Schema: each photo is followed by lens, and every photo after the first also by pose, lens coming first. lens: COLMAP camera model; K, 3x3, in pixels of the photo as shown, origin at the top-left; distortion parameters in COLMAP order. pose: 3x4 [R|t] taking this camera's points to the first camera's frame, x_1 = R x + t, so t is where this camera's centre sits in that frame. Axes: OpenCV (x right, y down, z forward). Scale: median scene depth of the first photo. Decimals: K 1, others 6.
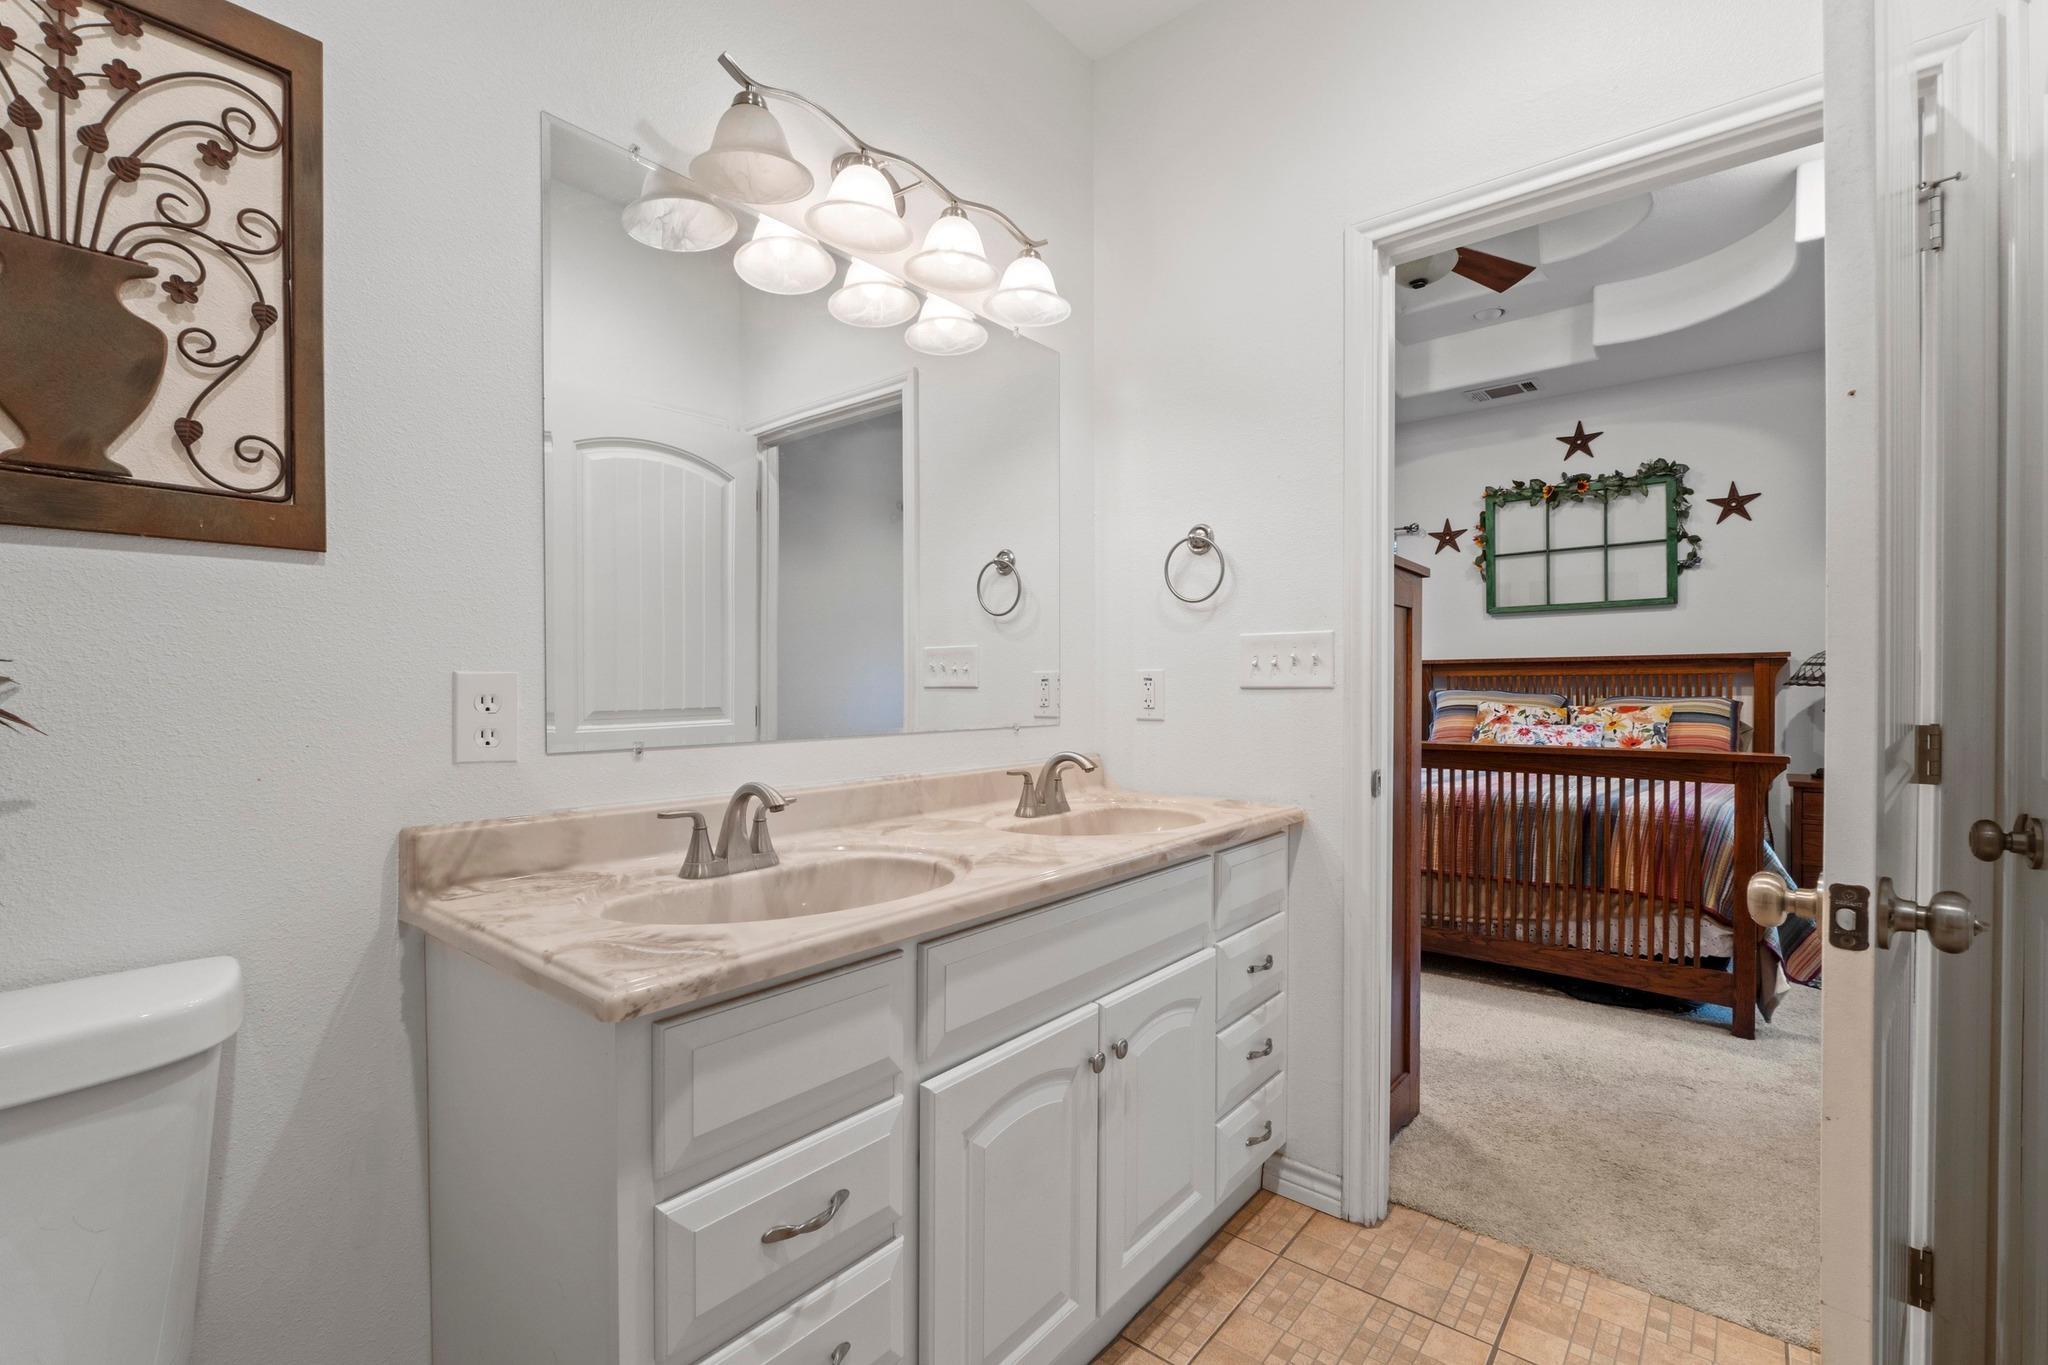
lens RADIAL K [[888.9, 0, 1013.0], [0, 888.9, 697.3], [0, 0, 1]] dist [-0.003383, -0.000532]
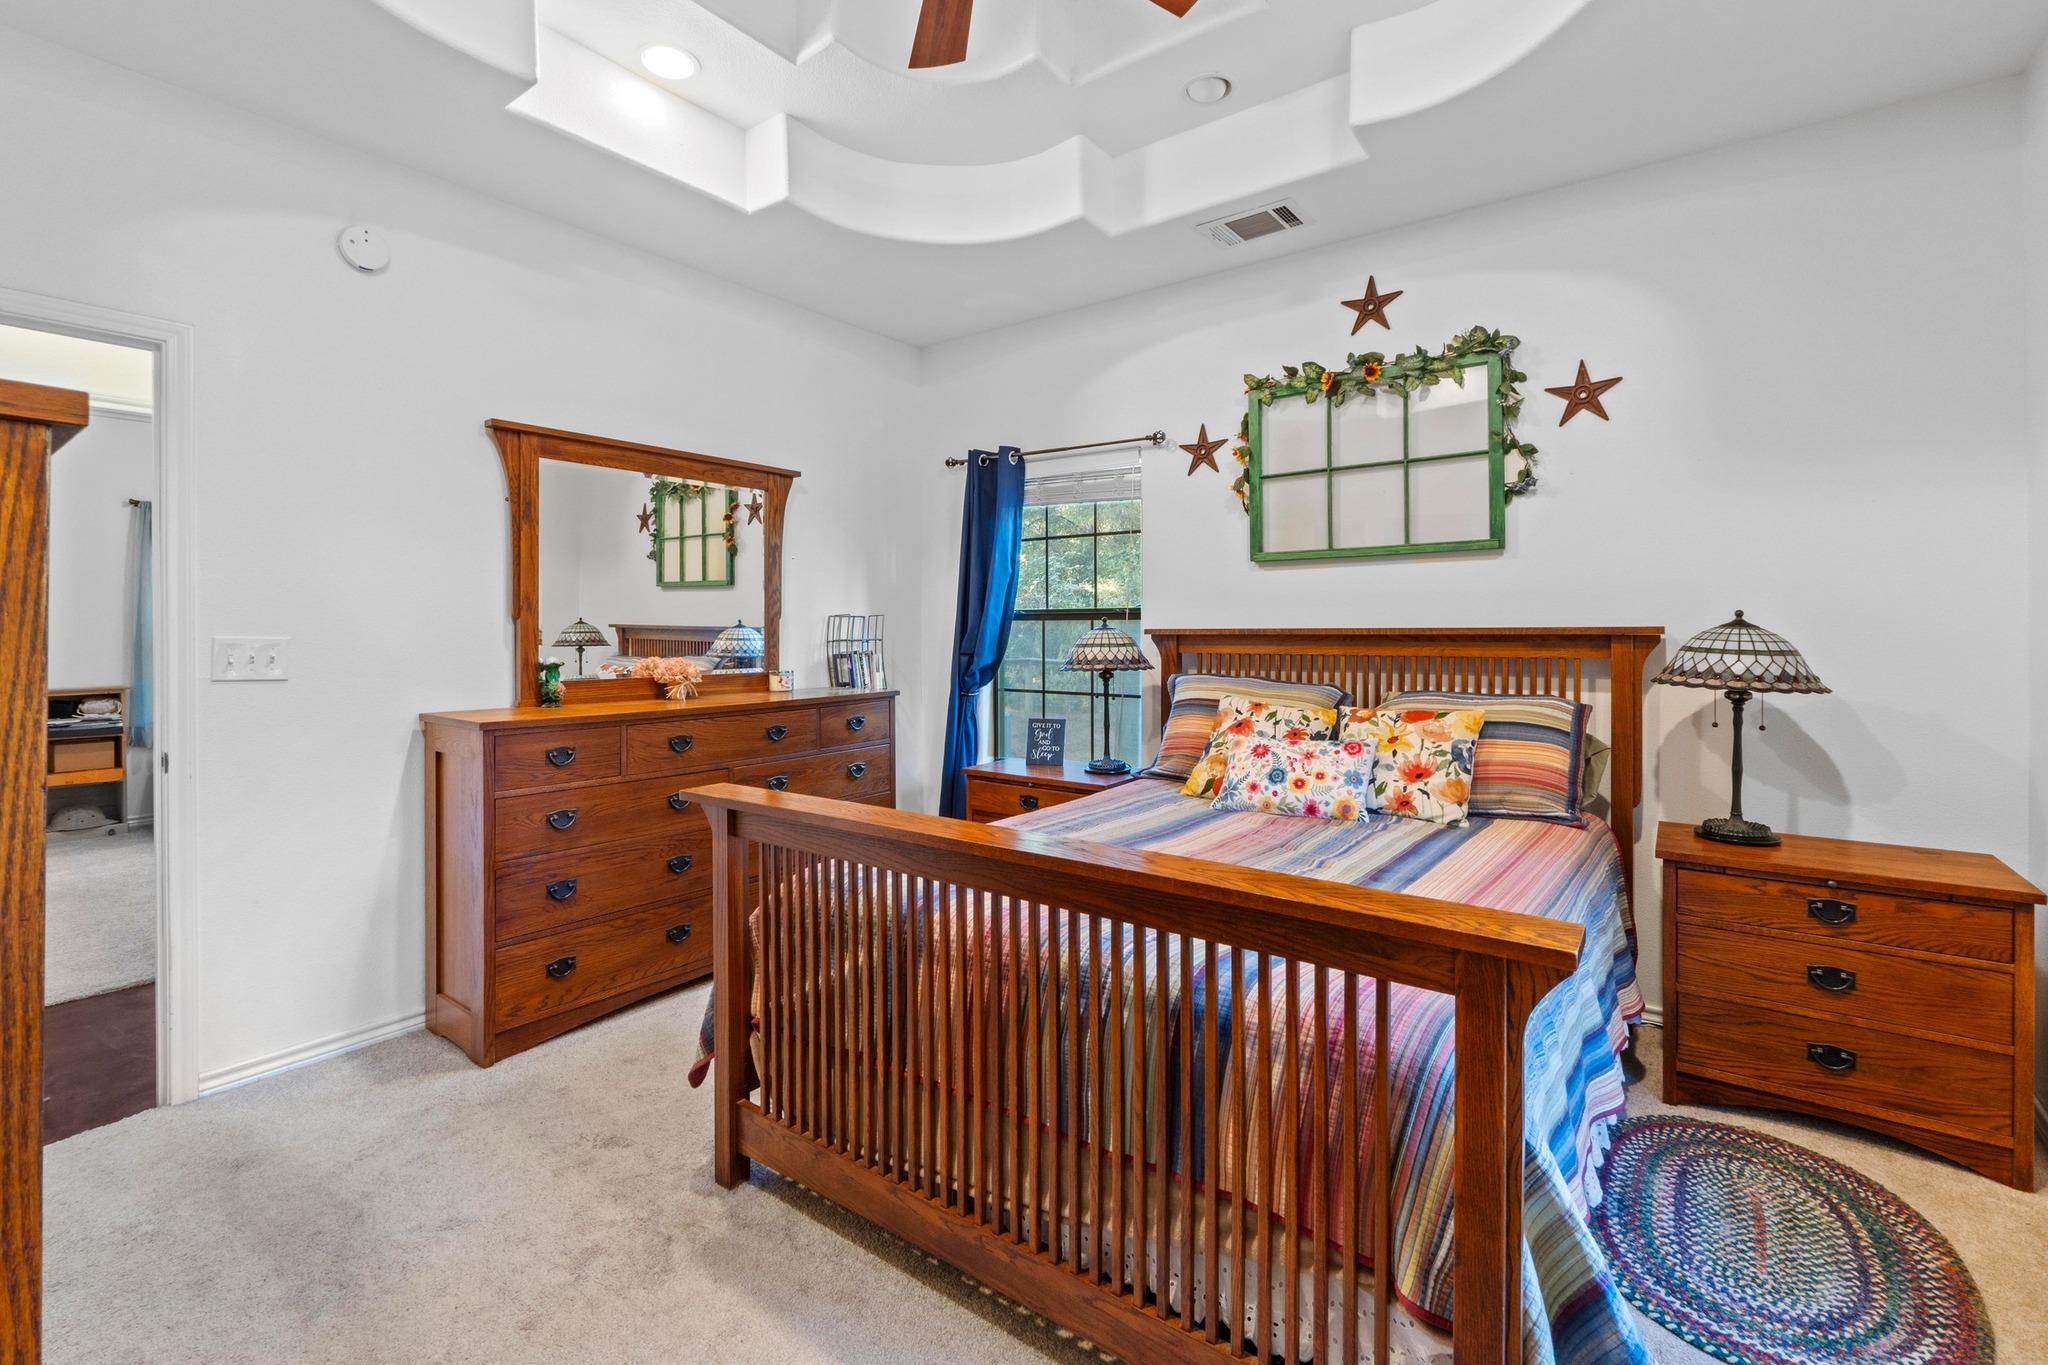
lens RADIAL K [[883.7, 0, 1022.8], [0, 883.7, 631.1], [0, 0, 1]] dist [-0.003721, -0.000042]
pose [[0.998736, 0.001203, 0.050239, 0.357086], [-0.000856, 0.999976, -0.006921, -0.039397], [-0.050247, 0.006869, 0.998713, 0.363608]]
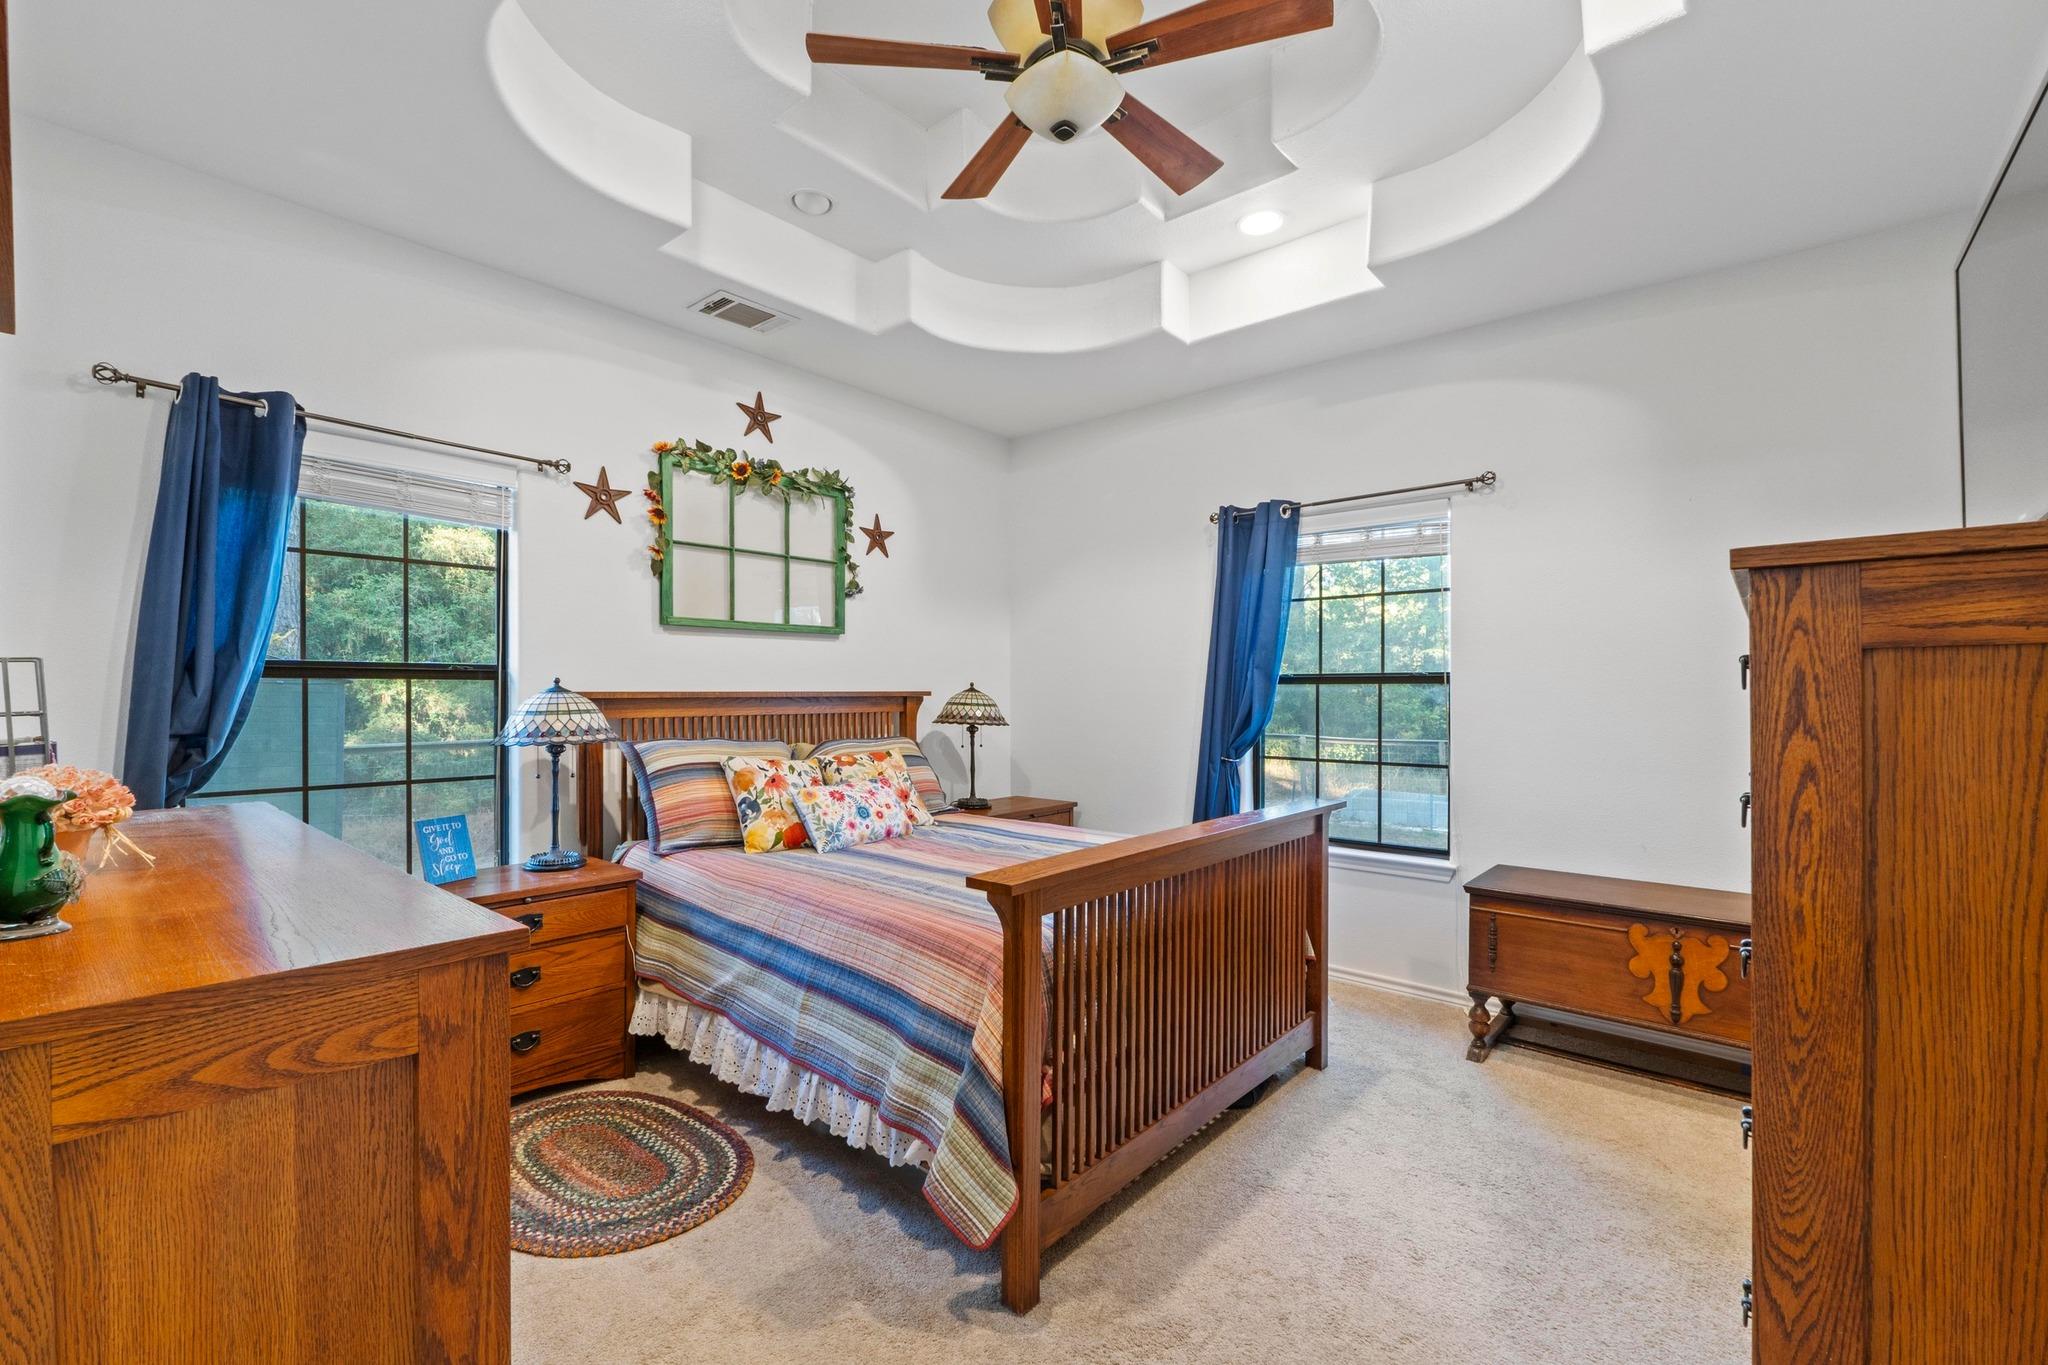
lens RADIAL K [[891.4, 0, 1024.0], [0, 891.4, 682.5], [0, 0, 1]] dist [0.013831, -0.000056]
pose [[0.016940, 0.012519, 0.999778, -0.155432], [0.011844, 0.999849, -0.012721, -0.041991], [-0.999786, 0.012056, 0.016789, 0.788488]]
